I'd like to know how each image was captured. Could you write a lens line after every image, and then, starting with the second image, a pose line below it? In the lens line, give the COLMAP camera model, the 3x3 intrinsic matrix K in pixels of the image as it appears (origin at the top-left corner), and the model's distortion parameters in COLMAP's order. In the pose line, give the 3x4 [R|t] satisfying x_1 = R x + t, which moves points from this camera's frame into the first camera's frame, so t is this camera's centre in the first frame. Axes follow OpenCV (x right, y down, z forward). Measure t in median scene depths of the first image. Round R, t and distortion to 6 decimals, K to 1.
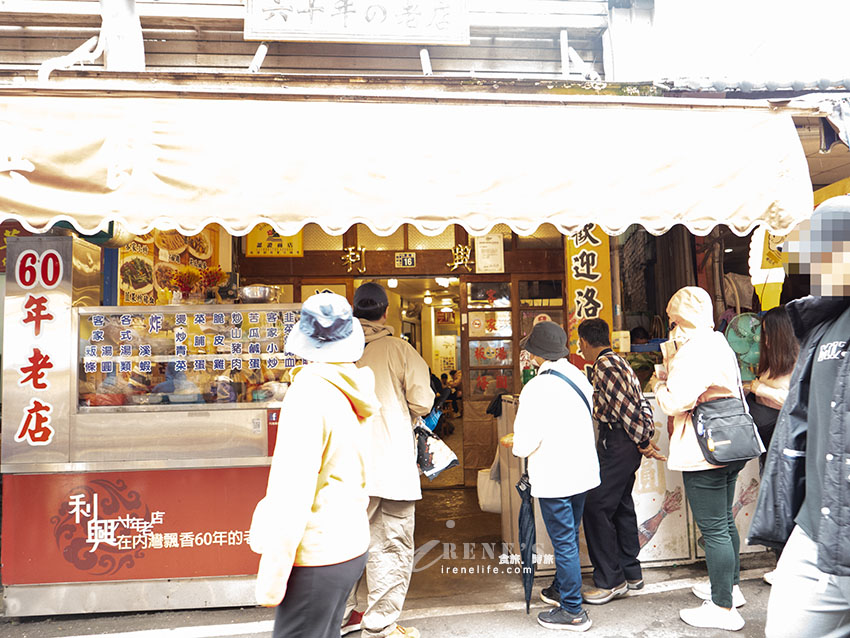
lens RADIAL K [[599.7, 0, 425.0], [0, 599.7, 319.0], [0, 0, 1]] dist [-0.028725, 0.008139]
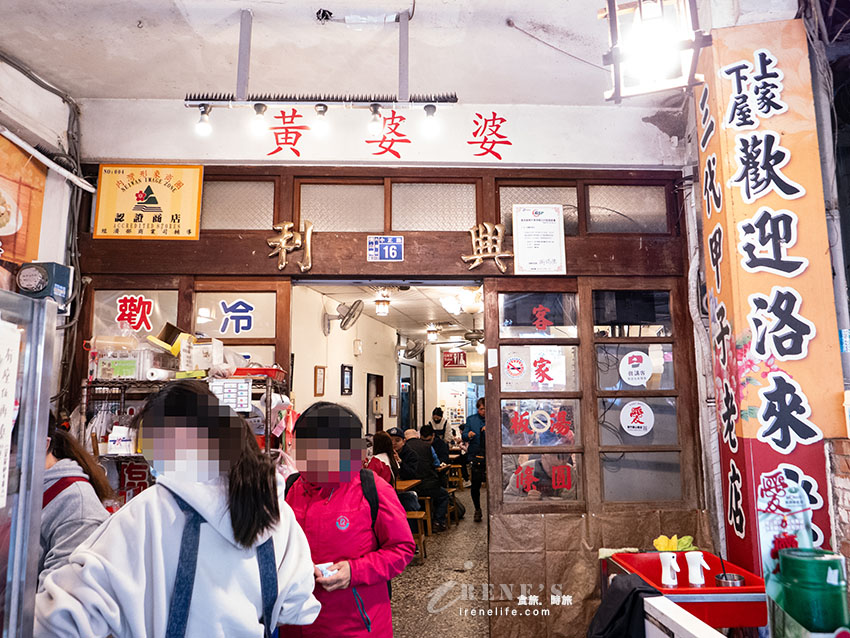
lens RADIAL K [[599.7, 0, 425.0], [0, 599.7, 319.0], [0, 0, 1]] dist [-0.028725, 0.008139]
pose [[0.999836, 0.013532, -0.012015, 0.010787], [-0.014358, 0.997330, -0.071605, 0.004093], [0.011014, 0.071766, 0.997361, 0.464113]]
